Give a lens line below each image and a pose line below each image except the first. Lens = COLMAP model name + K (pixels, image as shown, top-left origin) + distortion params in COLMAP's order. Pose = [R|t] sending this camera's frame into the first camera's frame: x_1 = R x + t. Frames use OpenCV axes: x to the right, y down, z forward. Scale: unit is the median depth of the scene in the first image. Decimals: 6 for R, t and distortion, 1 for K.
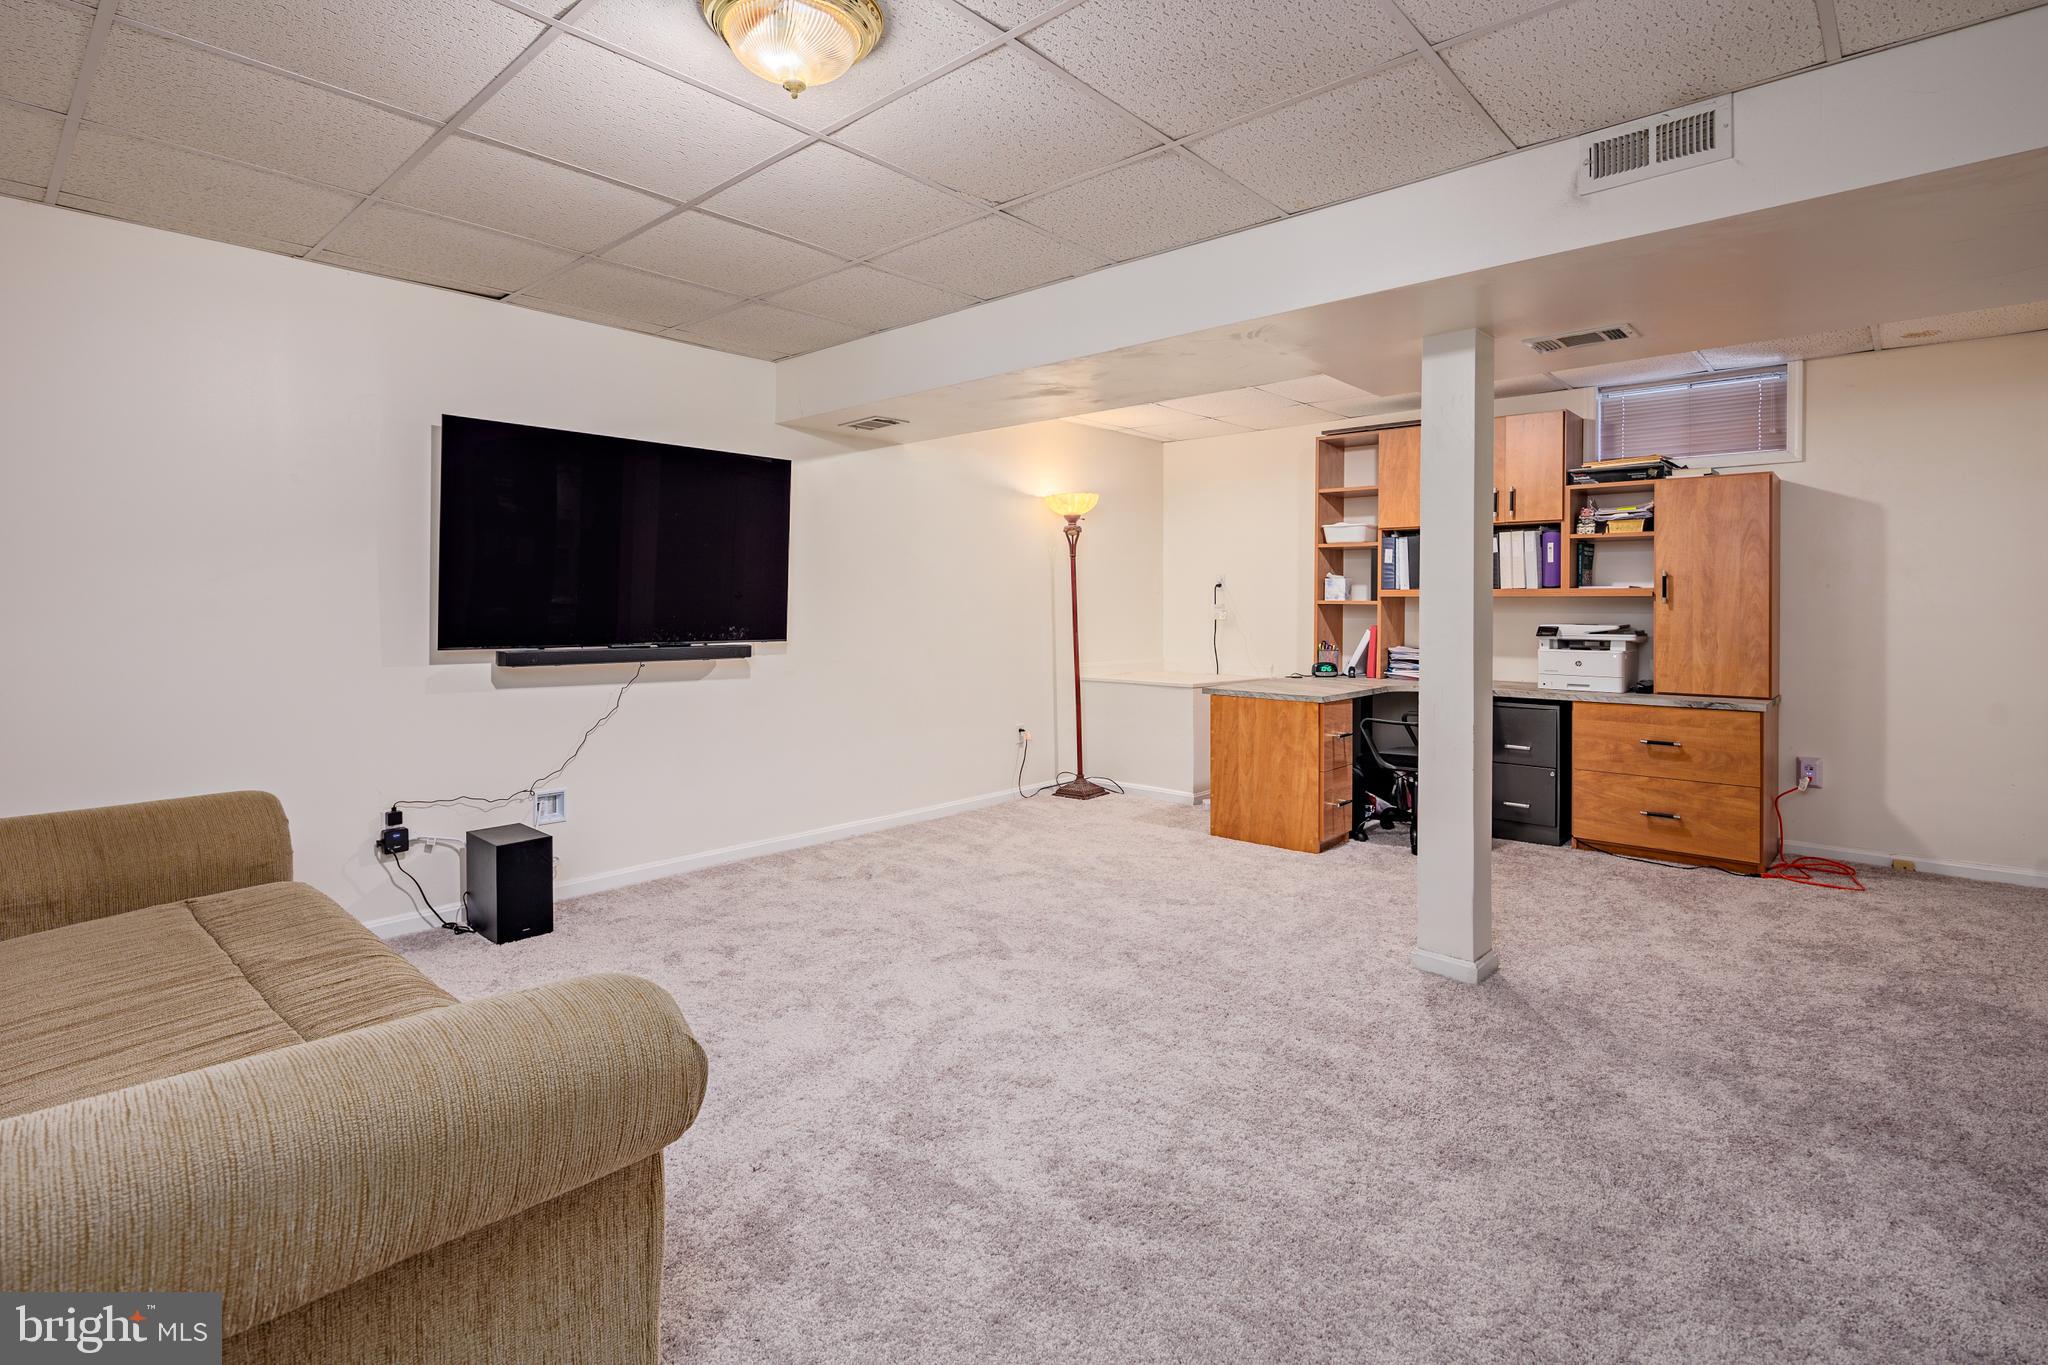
lens RADIAL K [[996.5, 0, 998.7], [0, 996.5, 608.2], [0, 0, 1]] dist [0.000112, -0.000051]
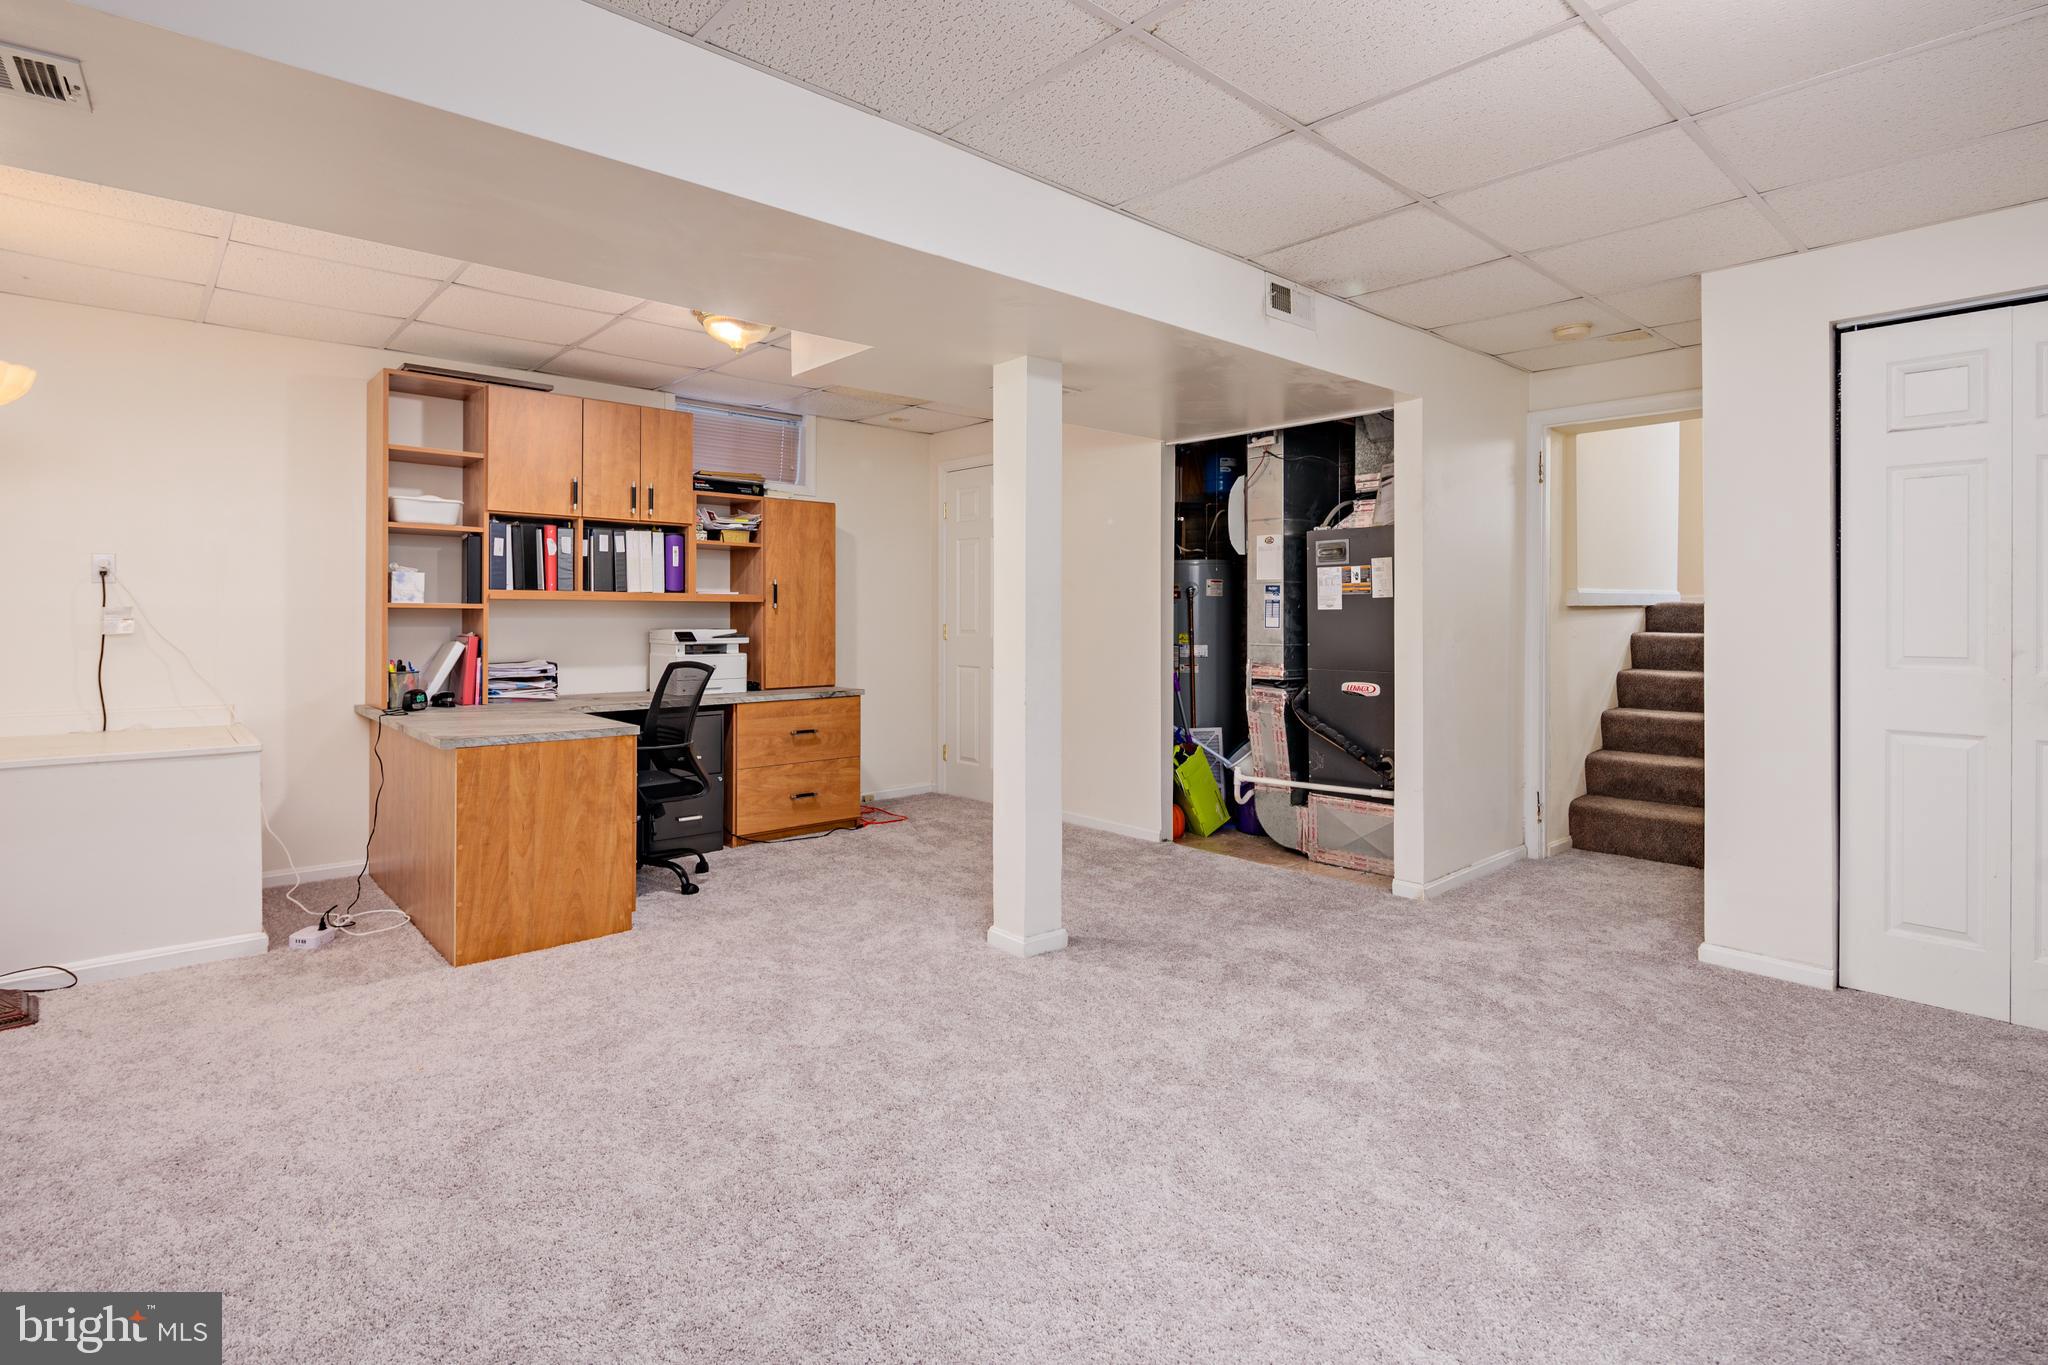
lens RADIAL K [[996.5, 0, 995.0], [0, 996.5, 616.0], [0, 0, 1]] dist [0.000112, -0.000051]
pose [[0.096860, -0.003898, 0.995290, -0.415462], [0.000022, 0.999992, 0.003915, -0.000923], [-0.995298, -0.000357, 0.096859, 0.628976]]
